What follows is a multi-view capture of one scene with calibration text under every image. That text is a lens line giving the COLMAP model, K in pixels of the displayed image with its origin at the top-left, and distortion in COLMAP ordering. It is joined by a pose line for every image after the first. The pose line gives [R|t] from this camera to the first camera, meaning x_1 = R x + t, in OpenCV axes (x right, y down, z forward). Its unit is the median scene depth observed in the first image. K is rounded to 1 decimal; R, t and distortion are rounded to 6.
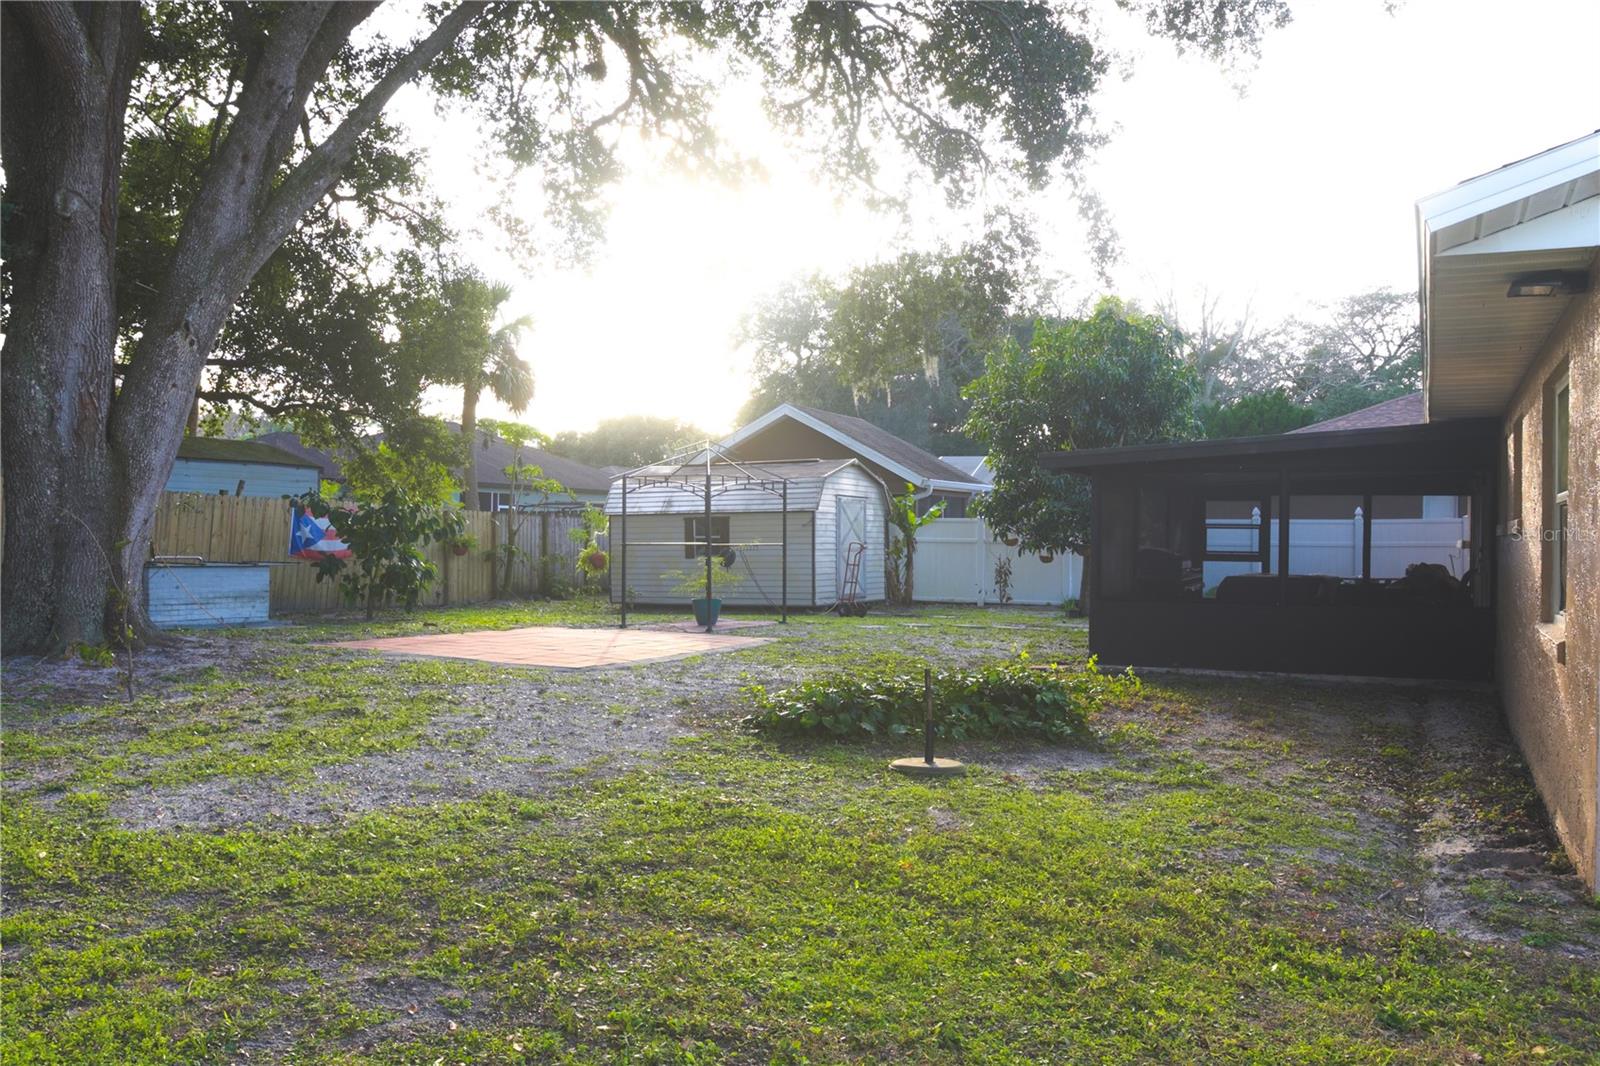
lens RADIAL K [[1285.2, 0, 800.0], [0, 1285.2, 533.0], [0, 0, 1]] dist [-0.096107, 0.100505]
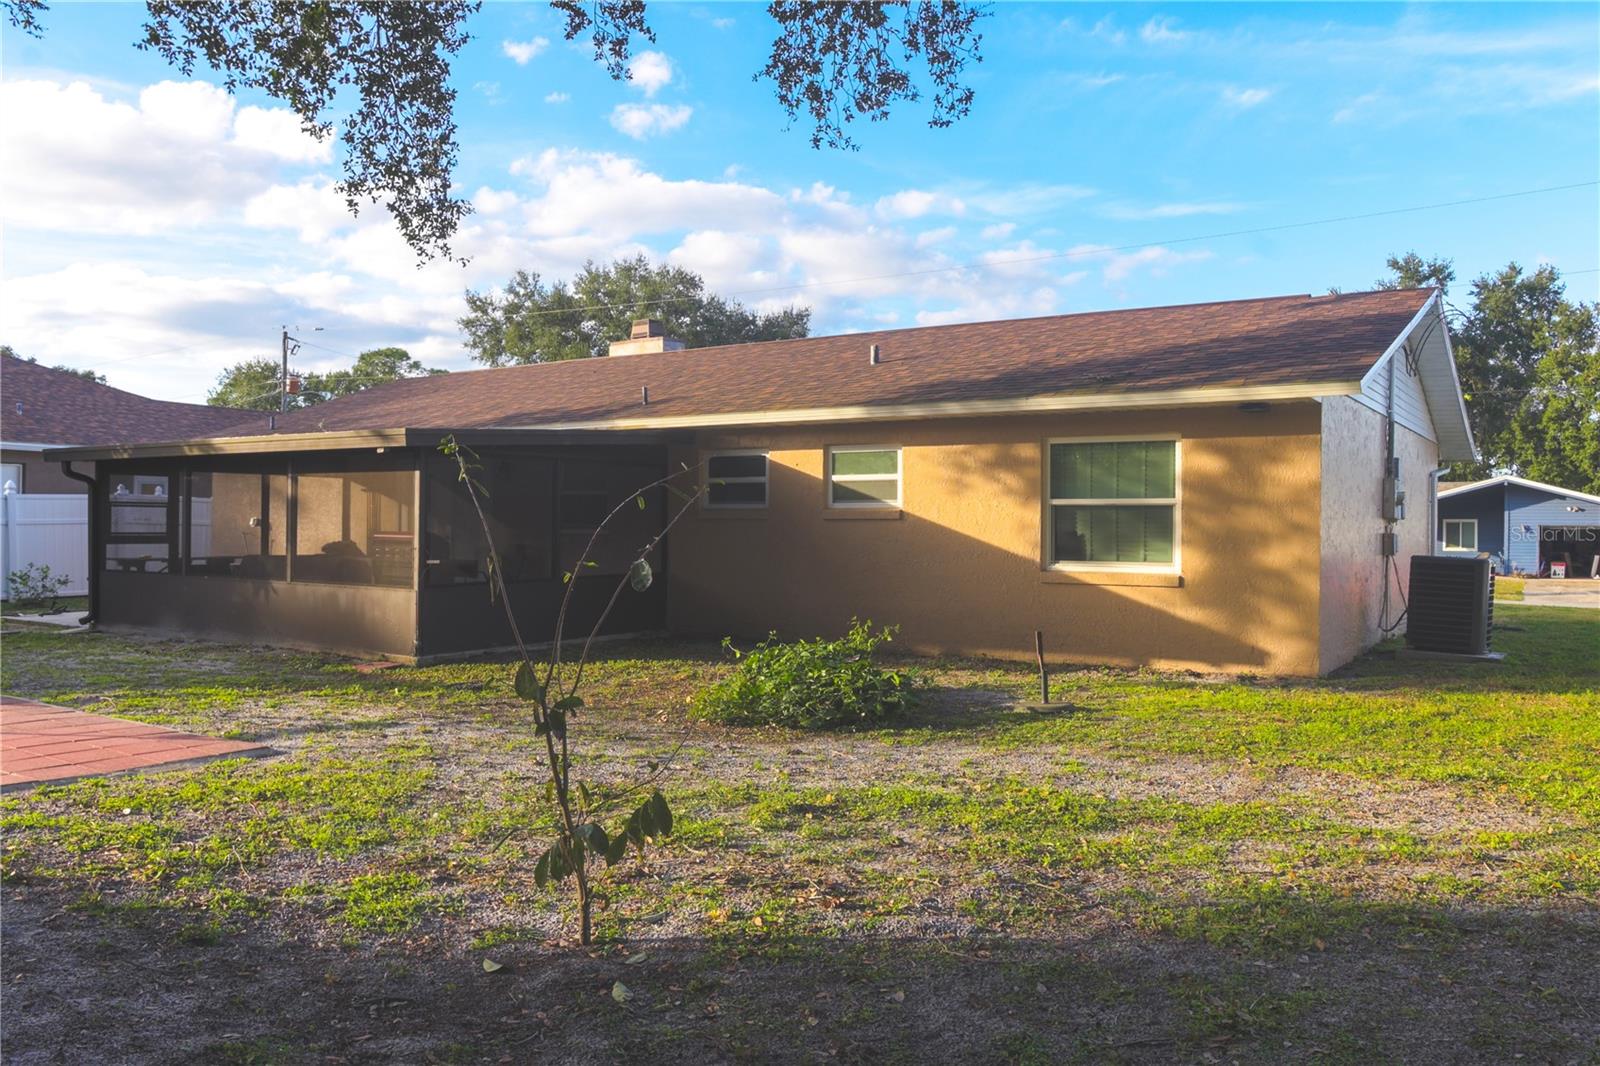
lens RADIAL K [[1242.4, 0, 796.9], [0, 1242.4, 523.3], [0, 0, 1]] dist [-0.107497, 0.087937]
pose [[0.117802, -0.010235, 0.992984, -0.334624], [-0.009660, 0.999888, 0.011452, -0.004610], [-0.992990, -0.010942, 0.117690, 0.334691]]
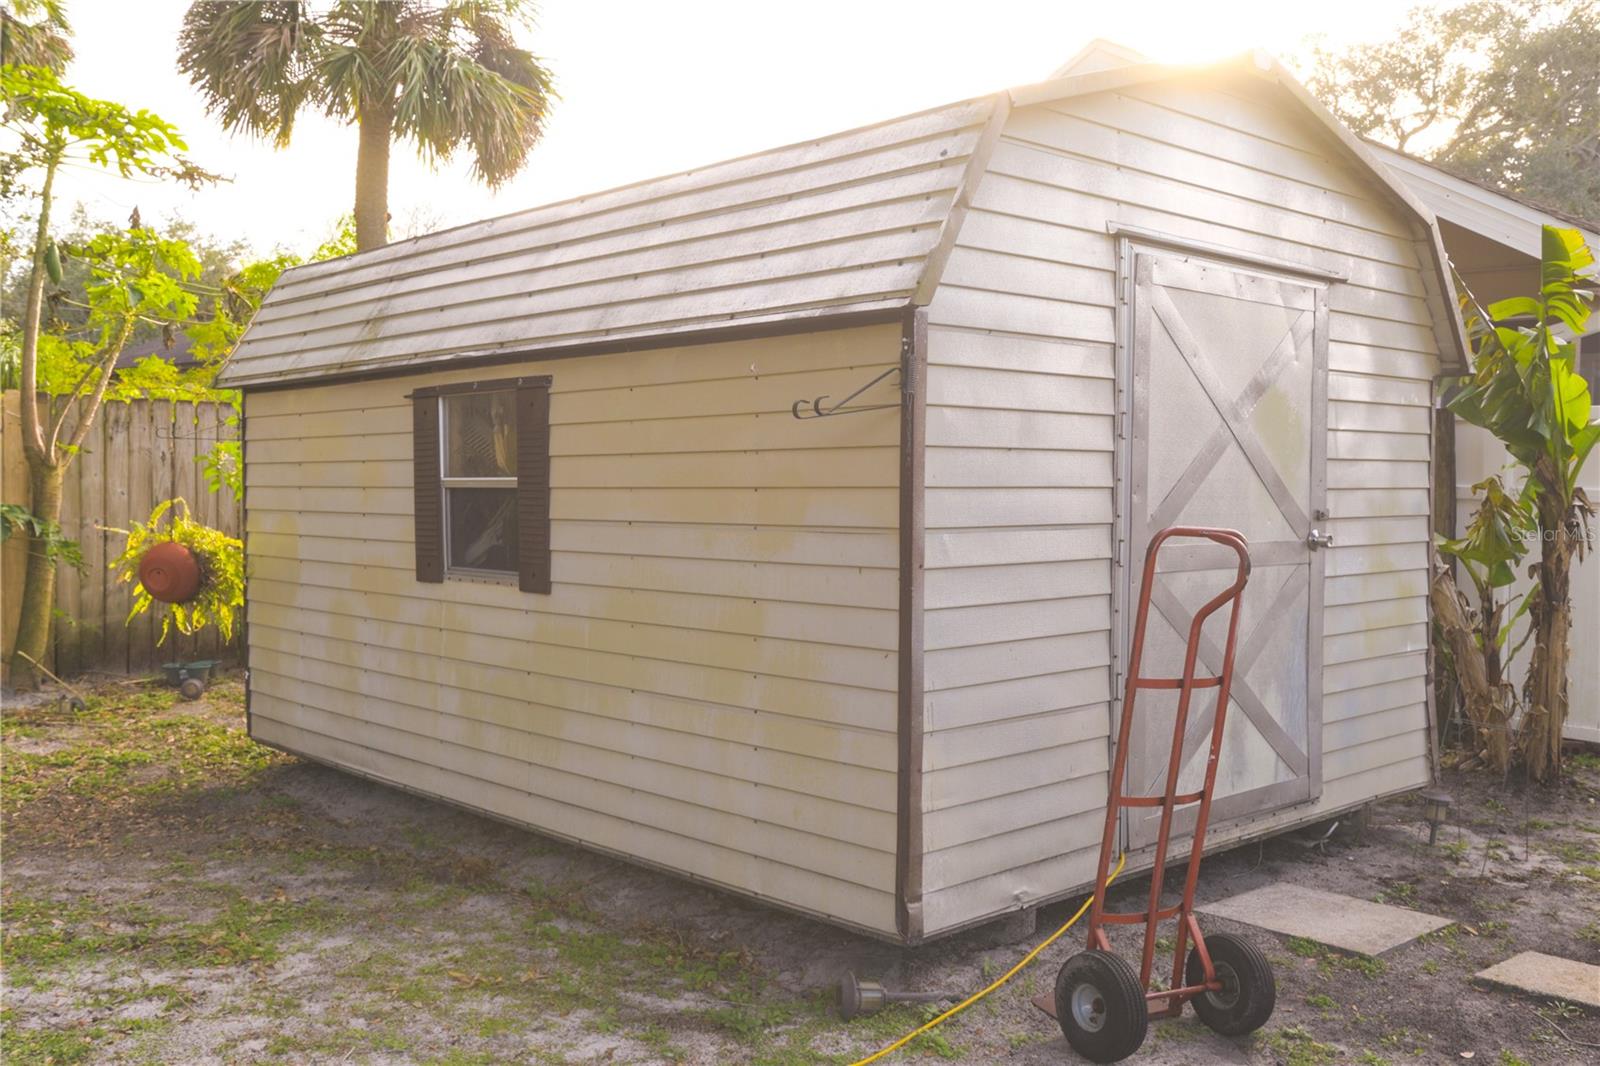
lens RADIAL K [[1453.8, 0, 800.0], [0, 1453.8, 533.0], [0, 0, 1]] dist [0.058985, -0.001140]
pose [[0.940383, 0.021063, -0.339464, 0.052627], [-0.005971, 0.998949, 0.045441, 0.000690], [0.340064, -0.040705, 0.939521, 0.769982]]
